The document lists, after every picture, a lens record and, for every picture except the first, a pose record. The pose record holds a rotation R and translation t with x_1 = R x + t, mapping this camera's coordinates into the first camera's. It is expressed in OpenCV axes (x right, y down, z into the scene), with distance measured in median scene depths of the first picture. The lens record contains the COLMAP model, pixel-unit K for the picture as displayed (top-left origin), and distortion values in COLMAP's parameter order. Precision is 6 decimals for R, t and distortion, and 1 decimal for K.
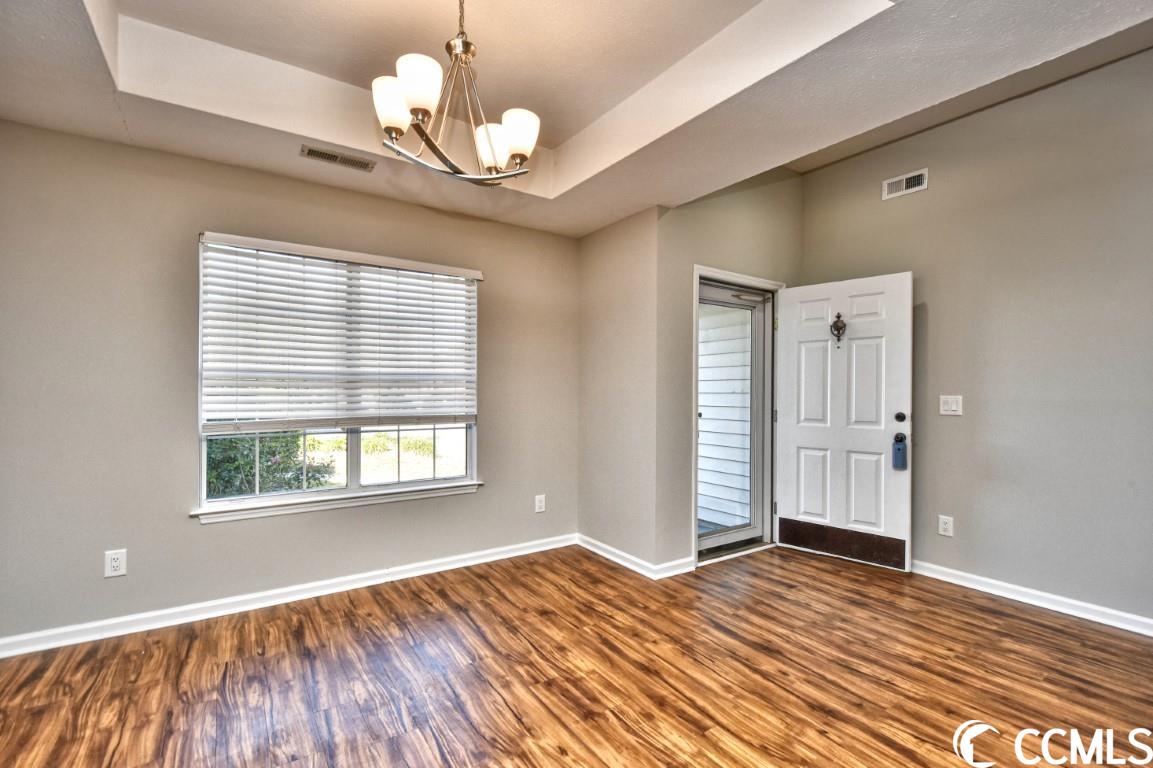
lens RADIAL K [[510.9, 0, 578.6], [0, 510.9, 392.4], [0, 0, 1]] dist [0.002466, -0.004770]
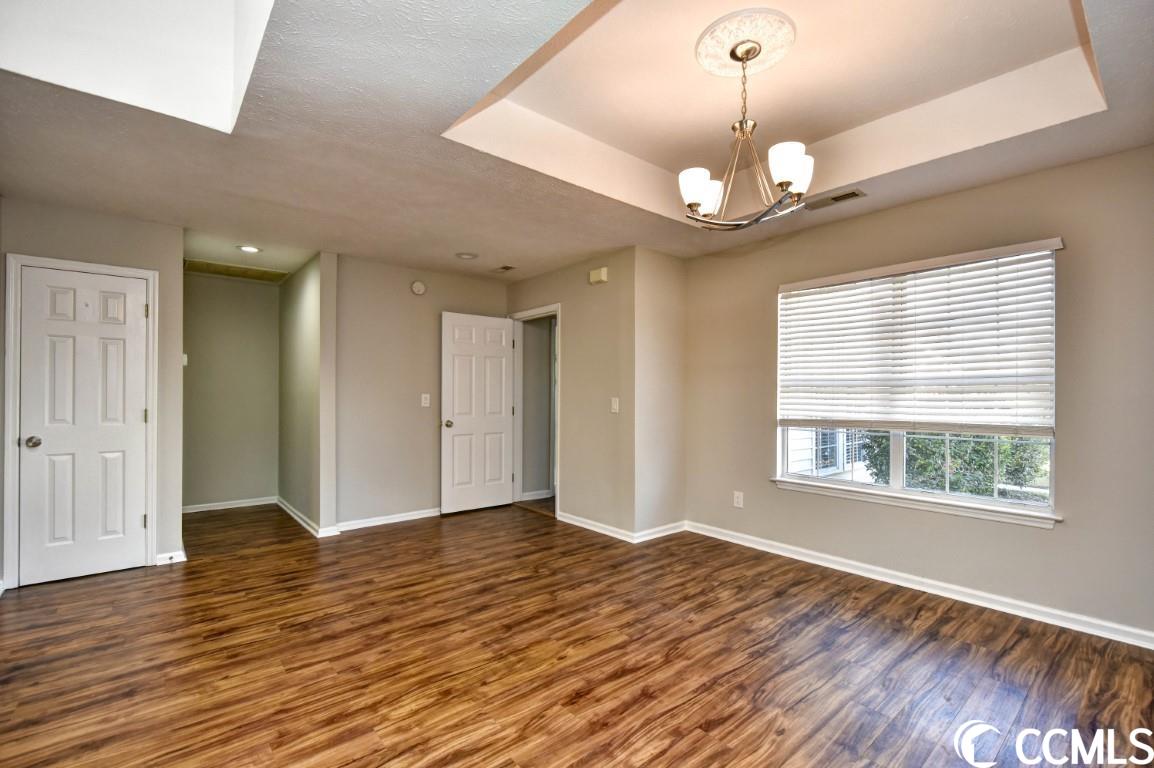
lens RADIAL K [[508.9, 0, 584.1], [0, 508.9, 386.0], [0, 0, 1]] dist [0.001571, -0.000137]
pose [[0.104121, -0.016112, -0.994434, 0.636033], [0.000879, 0.999870, -0.016108, -0.008703], [0.994564, 0.000803, 0.104122, 0.296876]]
